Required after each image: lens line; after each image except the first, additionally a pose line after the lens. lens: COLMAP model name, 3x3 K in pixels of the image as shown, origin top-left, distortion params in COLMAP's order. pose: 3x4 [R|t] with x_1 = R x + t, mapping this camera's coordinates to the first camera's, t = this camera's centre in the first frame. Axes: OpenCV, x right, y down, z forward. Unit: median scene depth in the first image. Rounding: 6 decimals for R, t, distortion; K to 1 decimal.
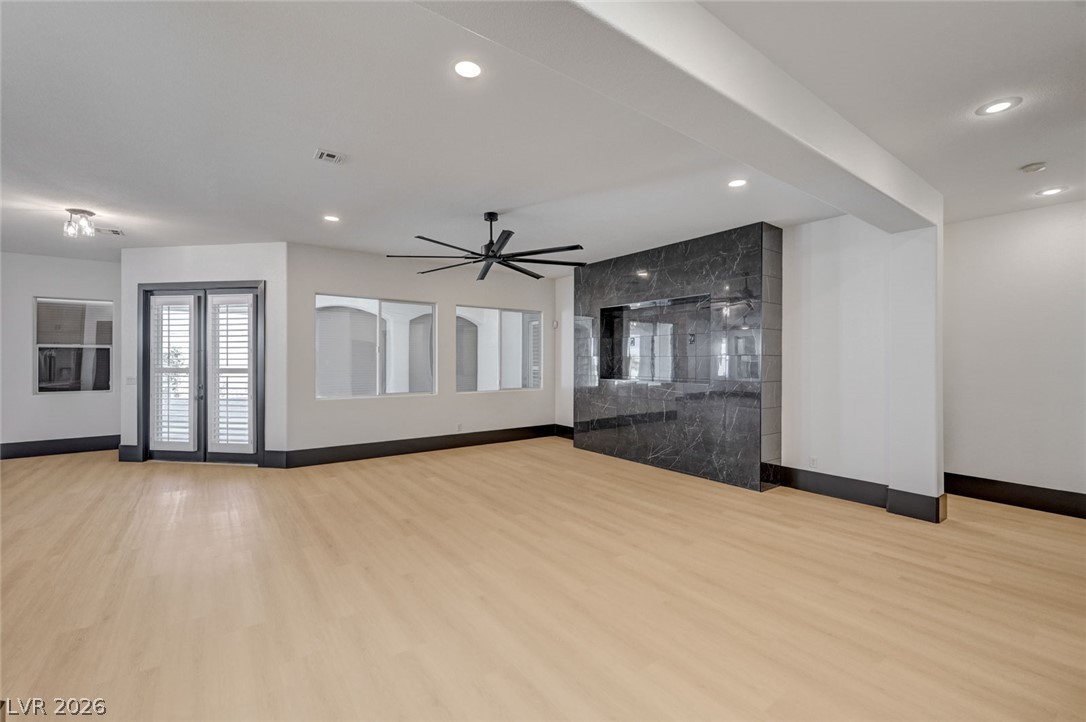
lens RADIAL K [[458.6, 0, 542.0], [0, 458.6, 359.7], [0, 0, 1]] dist [-0.001480, 0.000685]
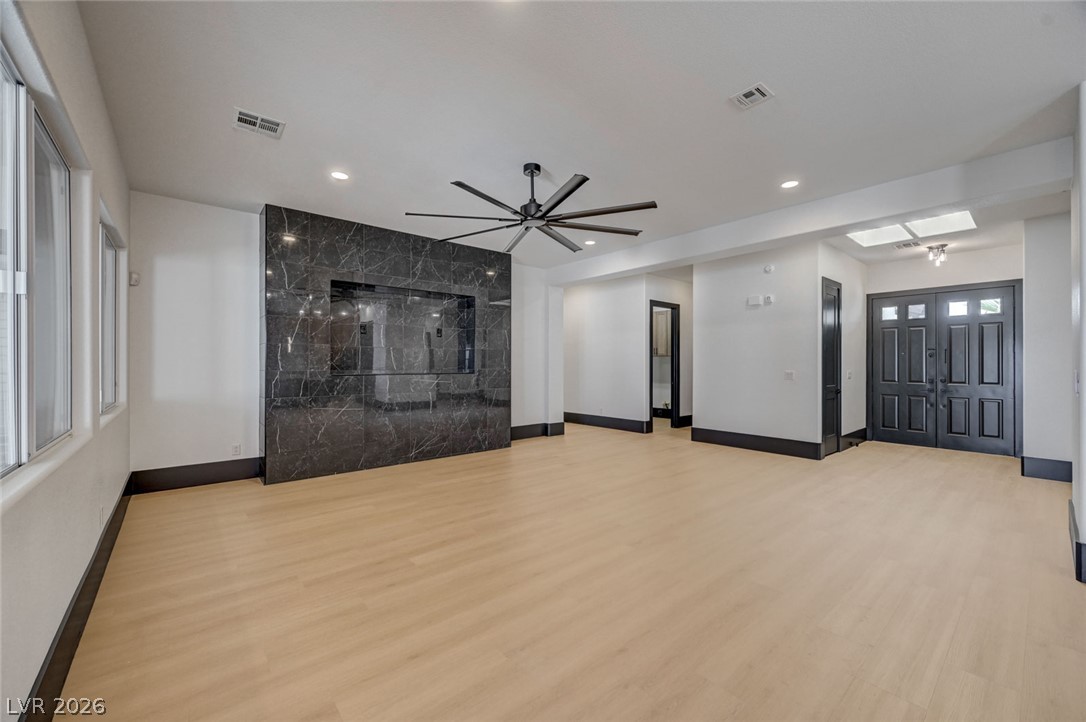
lens RADIAL K [[433.7, 0, 544.9], [0, 433.7, 361.0], [0, 0, 1]] dist [0.000068, -0.000058]
pose [[-0.074760, 0.003166, 0.997197, -0.699974], [-0.002602, 0.999991, -0.003370, 0.024217], [-0.997198, -0.002846, -0.074751, 0.818713]]
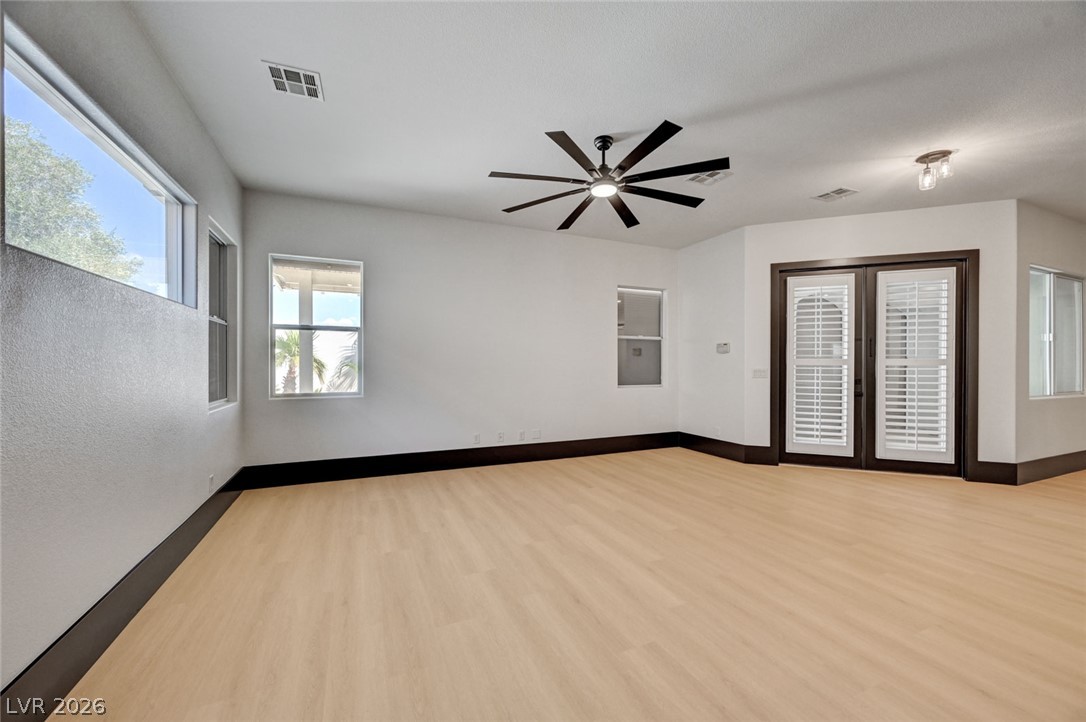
lens RADIAL K [[433.7, 0, 540.6], [0, 433.7, 368.6], [0, 0, 1]] dist [0.000068, -0.000058]
pose [[0.975575, 0.005049, -0.219609, -1.175971], [-0.002390, 0.999921, 0.012375, 0.027915], [0.219654, -0.011548, 0.975509, 0.087703]]
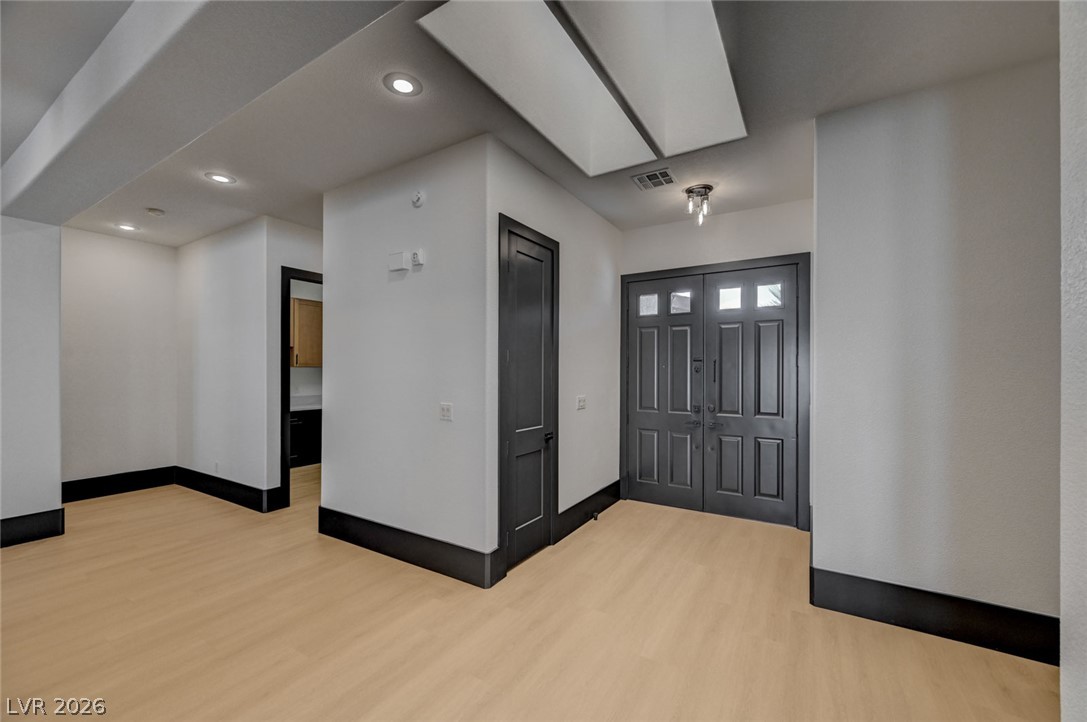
lens RADIAL K [[434.1, 0, 550.8], [0, 434.1, 369.4], [0, 0, 1]] dist [0.000068, -0.000058]
pose [[-0.384469, -0.002387, 0.923135, -0.252448], [-0.002858, 0.999995, 0.001395, 0.003116], [-0.923134, -0.002102, -0.384473, 0.268223]]
